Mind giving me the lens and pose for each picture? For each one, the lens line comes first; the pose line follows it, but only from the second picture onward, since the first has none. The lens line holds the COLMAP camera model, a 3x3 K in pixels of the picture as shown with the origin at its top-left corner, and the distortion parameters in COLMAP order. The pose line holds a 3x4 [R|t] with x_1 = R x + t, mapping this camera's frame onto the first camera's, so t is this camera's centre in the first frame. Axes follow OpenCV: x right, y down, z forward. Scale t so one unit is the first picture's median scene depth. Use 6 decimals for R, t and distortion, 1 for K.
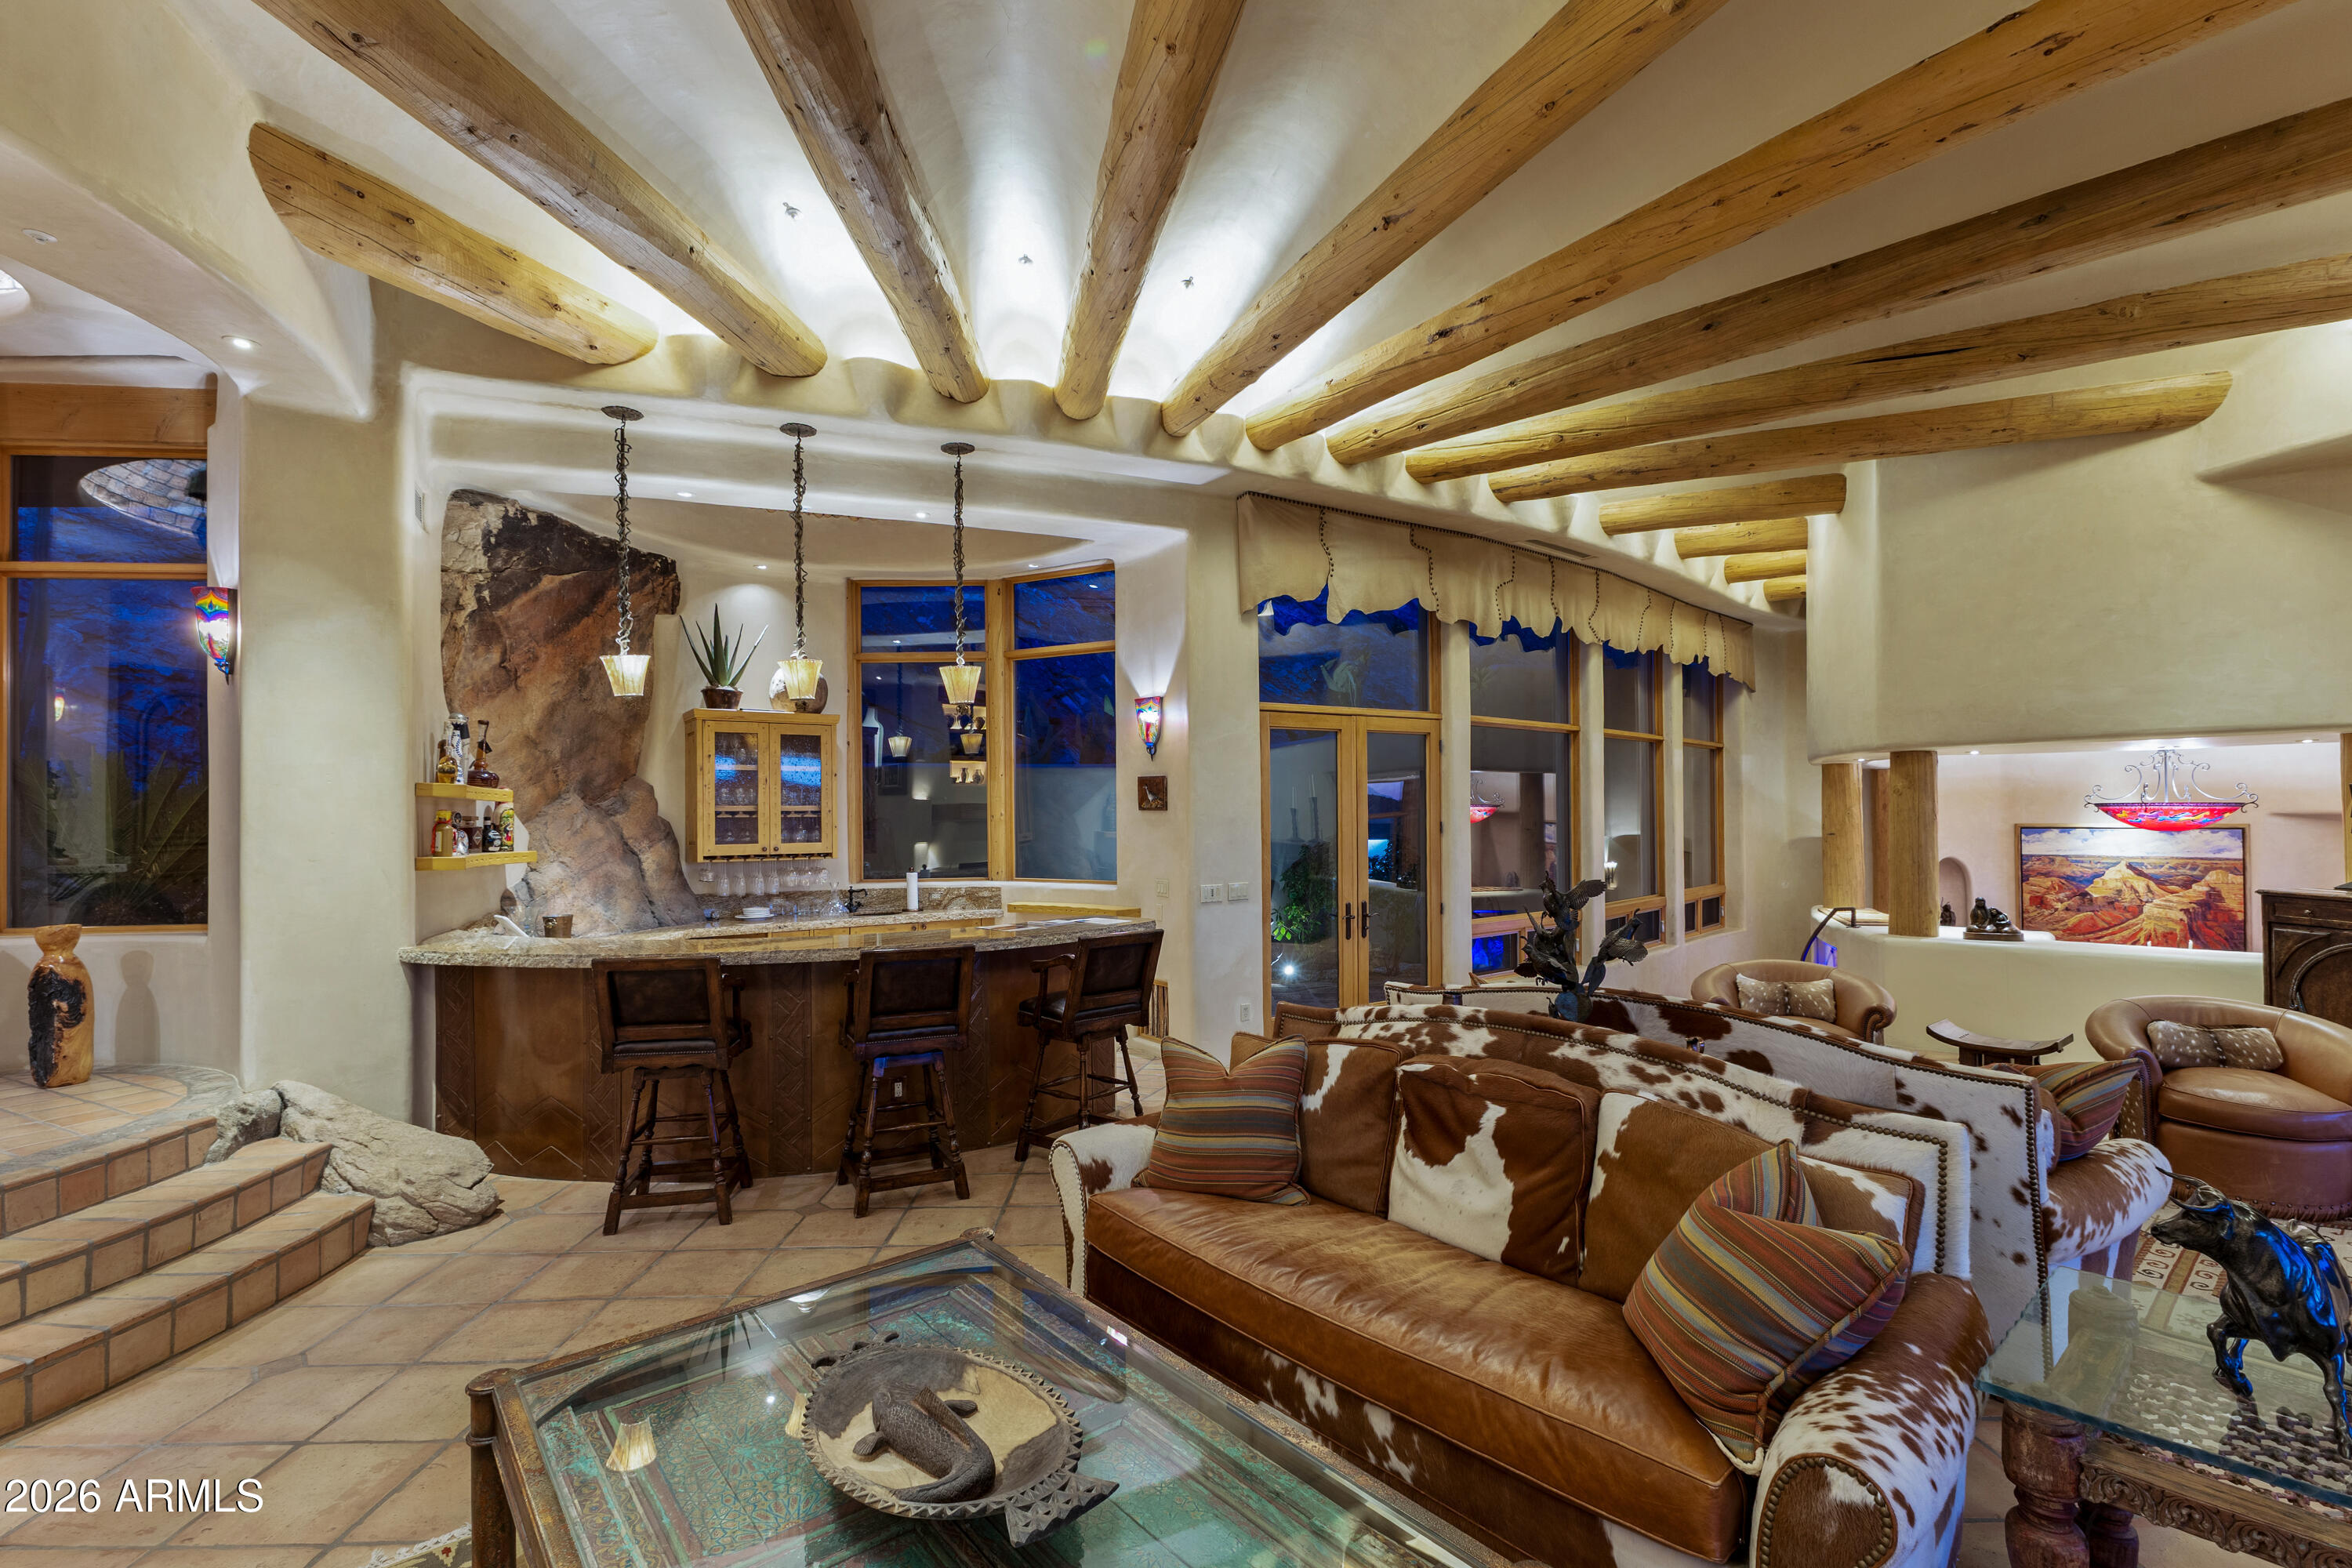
lens RADIAL K [[1067.8, 0, 1187.9], [0, 1067.8, 803.8], [0, 0, 1]] dist [0.008664, 0.000212]
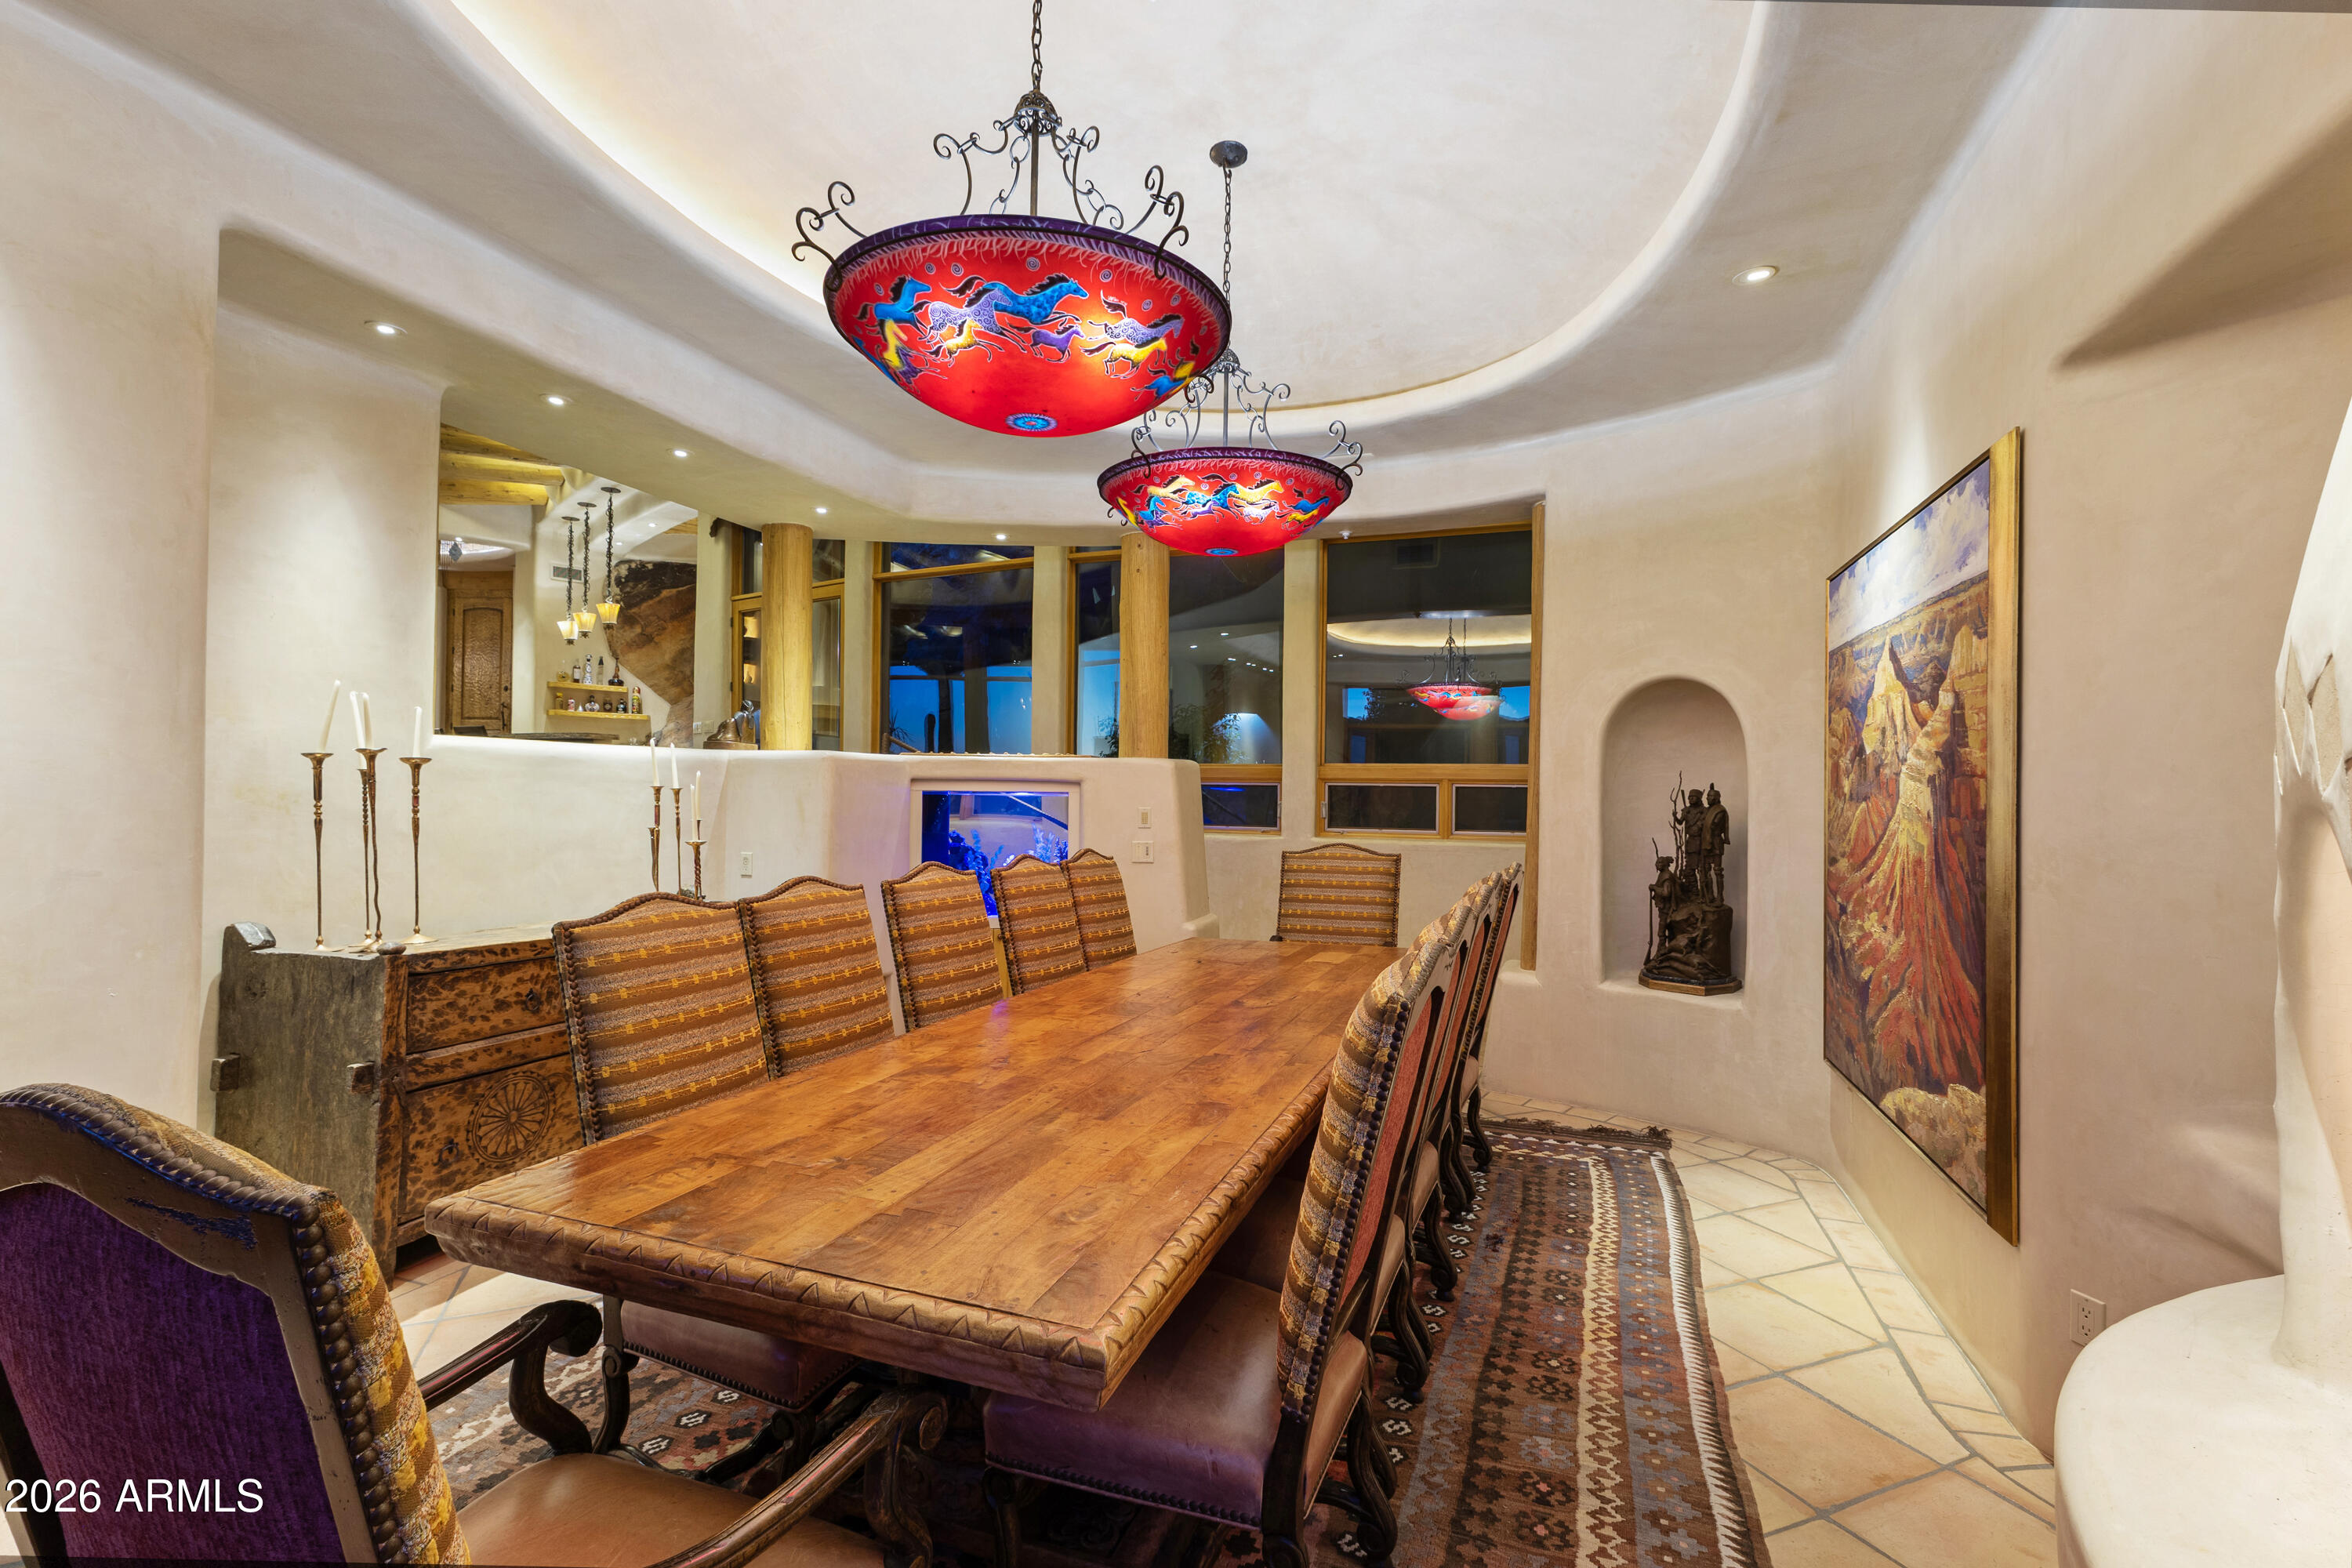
lens RADIAL K [[1008.3, 0, 1181.8], [0, 1008.3, 780.3], [0, 0, 1]] dist [0.015559, -0.005684]
pose [[0.380298, 0.005646, -0.924847, 1.639564], [-0.007332, 0.999968, 0.003089, 0.153543], [0.924835, 0.005606, 0.380328, 1.145070]]
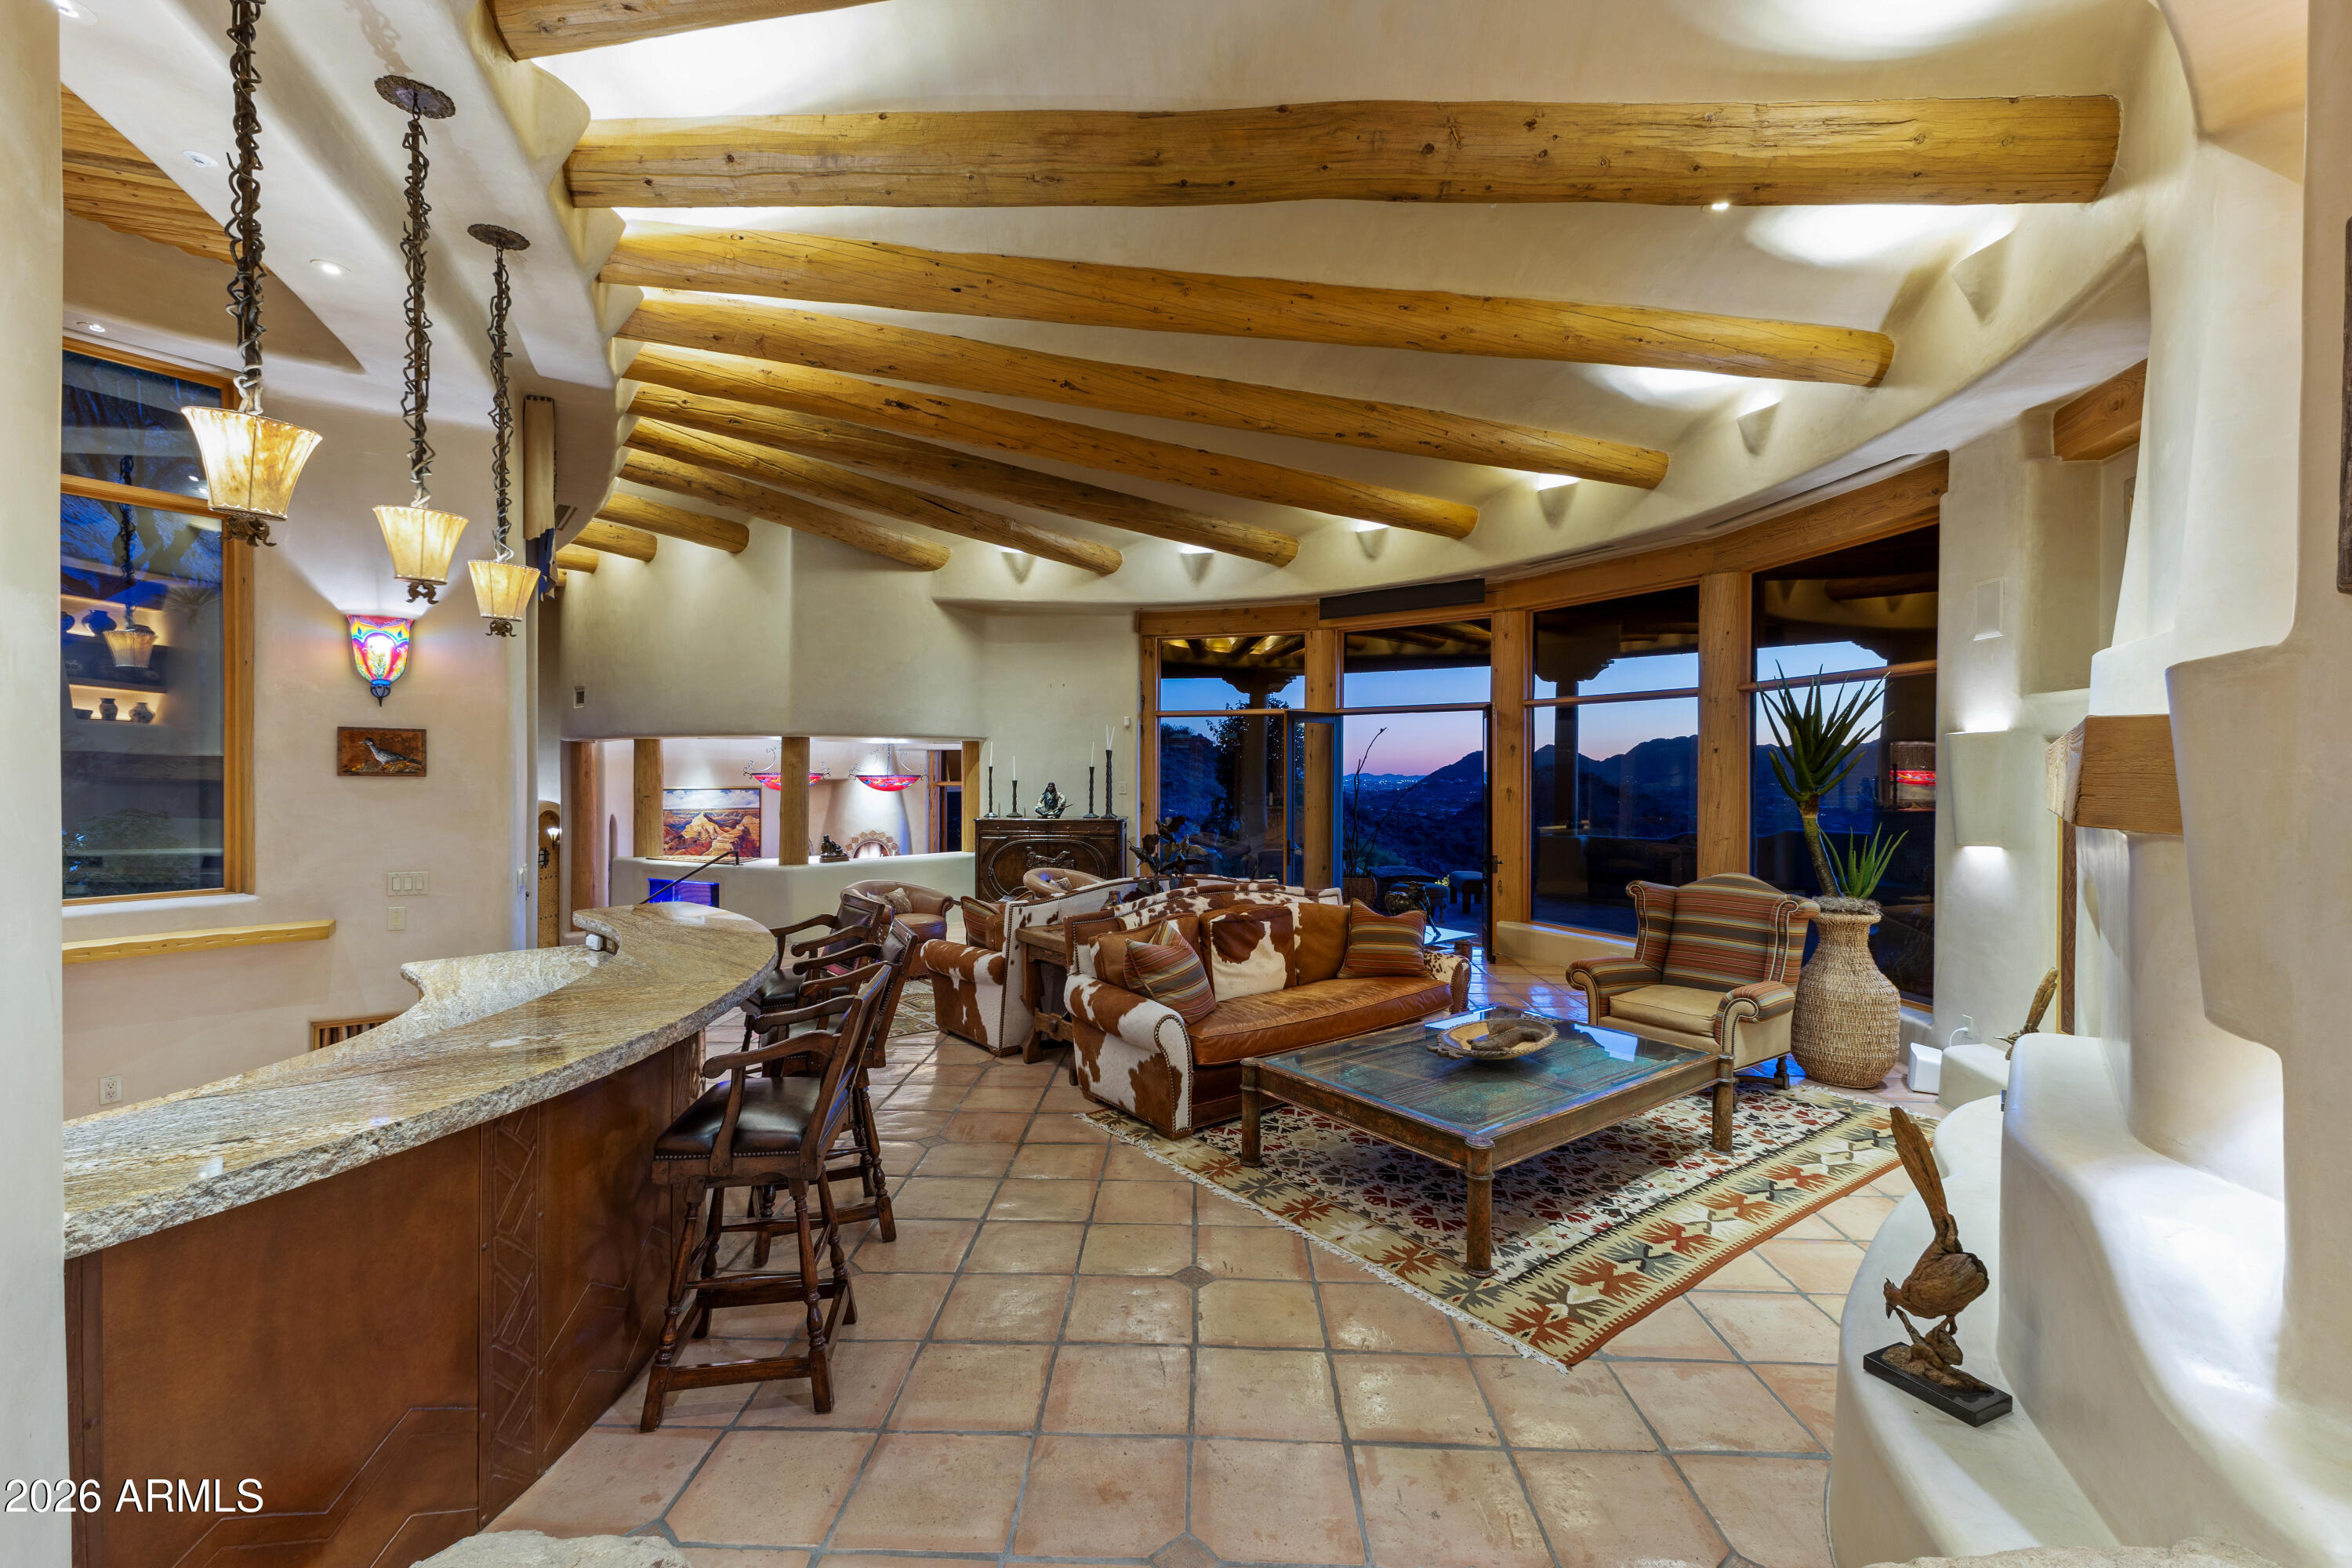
lens RADIAL K [[1008.3, 0, 1181.8], [0, 1008.3, 780.3], [0, 0, 1]] dist [0.015559, -0.005684]
pose [[0.029386, -0.000325, 0.999568, -0.761620], [-0.011930, 0.999929, 0.000676, 0.002379], [-0.999497, -0.011945, 0.029380, 0.496860]]
